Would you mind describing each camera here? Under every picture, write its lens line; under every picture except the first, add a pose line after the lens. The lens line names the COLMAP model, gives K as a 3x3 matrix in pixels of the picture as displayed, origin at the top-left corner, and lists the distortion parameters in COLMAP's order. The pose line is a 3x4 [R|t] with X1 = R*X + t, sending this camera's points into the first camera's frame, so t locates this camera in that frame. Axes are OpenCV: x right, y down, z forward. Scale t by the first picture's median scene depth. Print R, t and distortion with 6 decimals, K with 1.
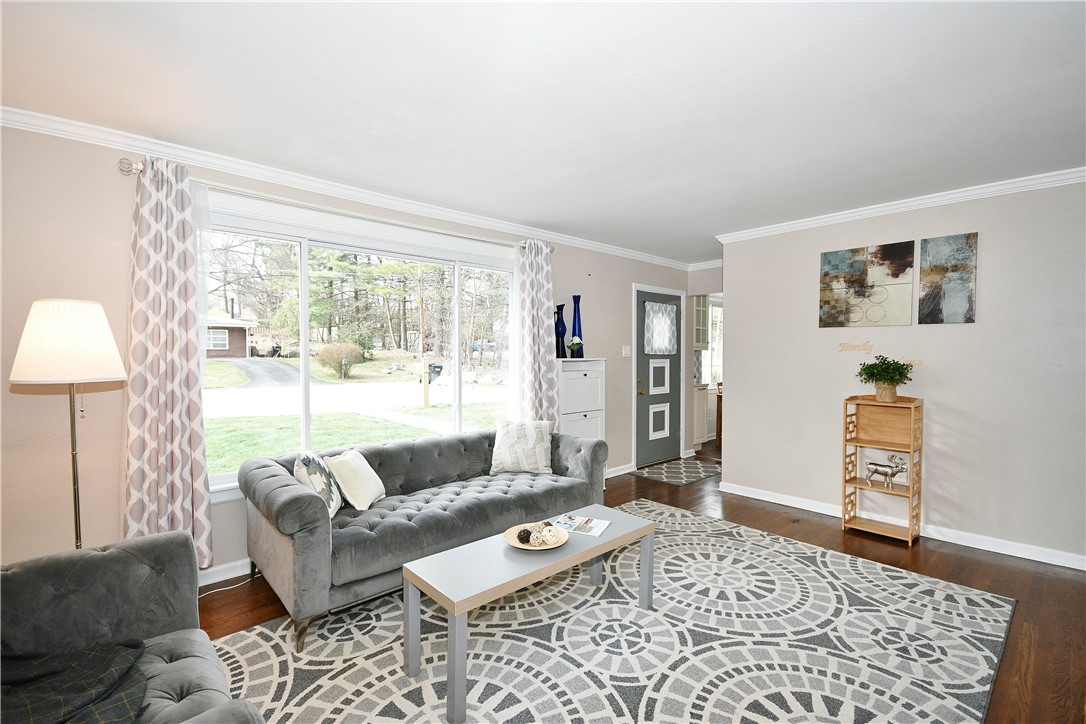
lens RADIAL K [[466.0, 0, 532.3], [0, 466.0, 367.4], [0, 0, 1]] dist [0.000224, -0.009463]
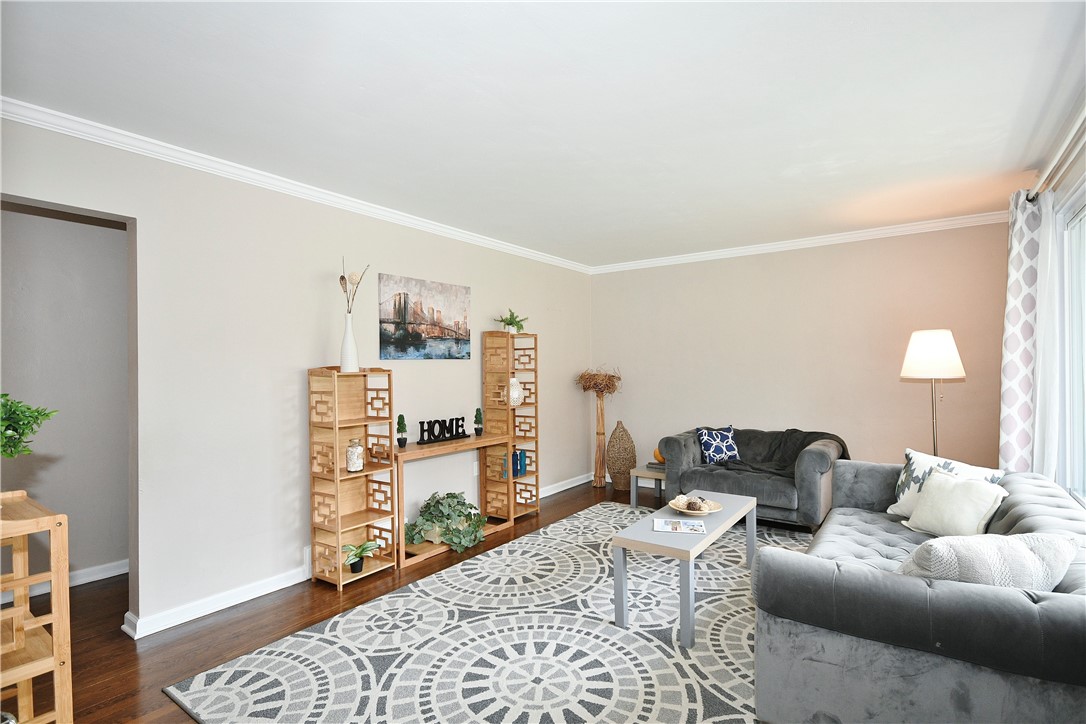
lens RADIAL K [[537.2, 0, 538.3], [0, 537.2, 373.3], [0, 0, 1]] dist [0.001895, 0.000325]
pose [[-0.973713, 0.011959, -0.227462, 0.490930], [0.003271, 0.999252, 0.038533, -0.036603], [0.227753, 0.036776, -0.973024, 1.508600]]
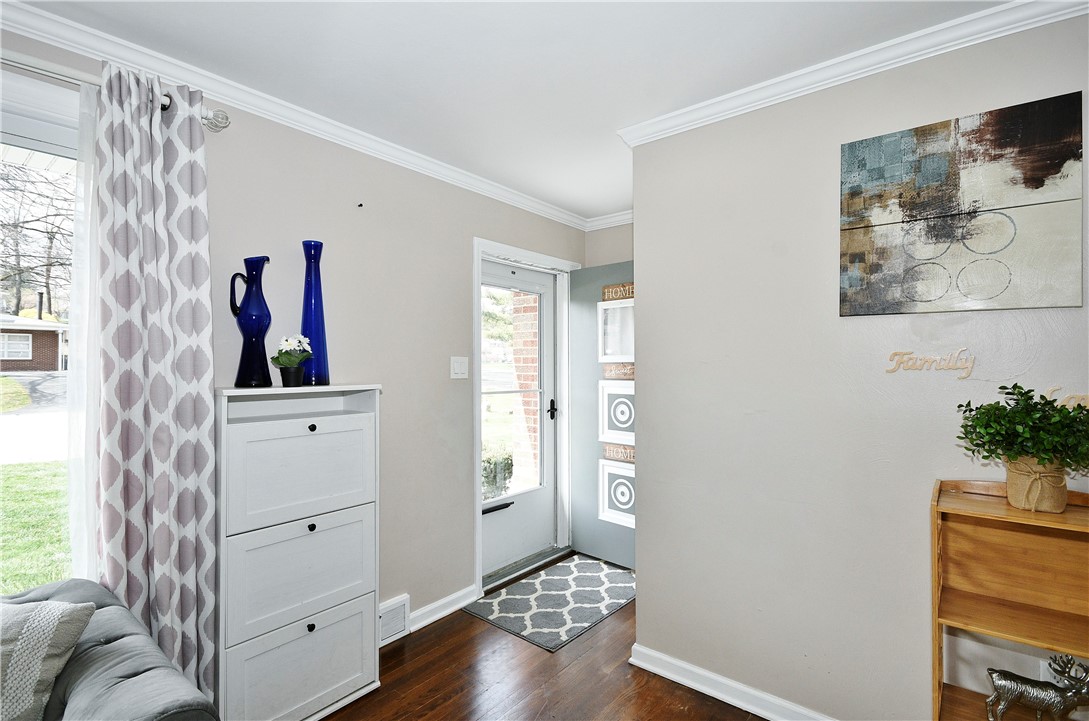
lens RADIAL K [[510.7, 0, 543.4], [0, 510.7, 364.3], [0, 0, 1]] dist [-0.000102, -0.000069]
pose [[0.985245, -0.001345, 0.171147, 0.314881], [0.006373, 0.999564, -0.028837, -0.034846], [-0.171033, 0.029502, 0.984823, 0.694423]]
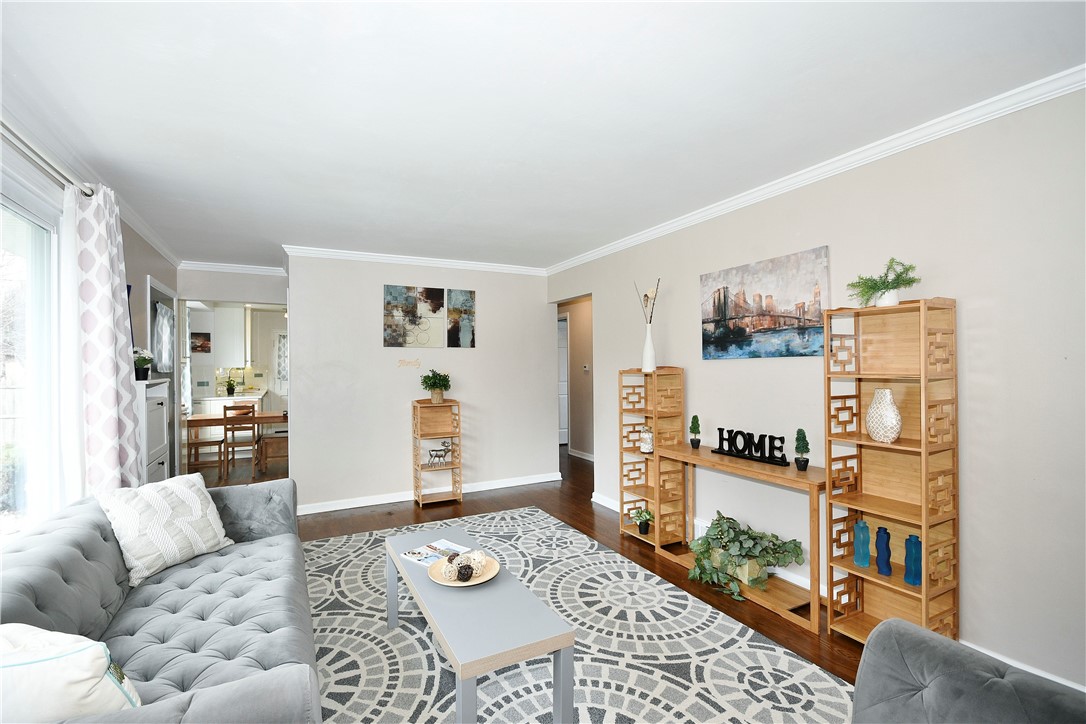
lens RADIAL K [[481.7, 0, 519.4], [0, 481.7, 364.5], [0, 0, 1]] dist [0.001882, -0.010519]
pose [[0.265932, -0.002138, 0.963989, -0.571312], [0.039606, 0.999177, -0.008710, -0.018873], [-0.963178, 0.040496, 0.265798, 0.408685]]
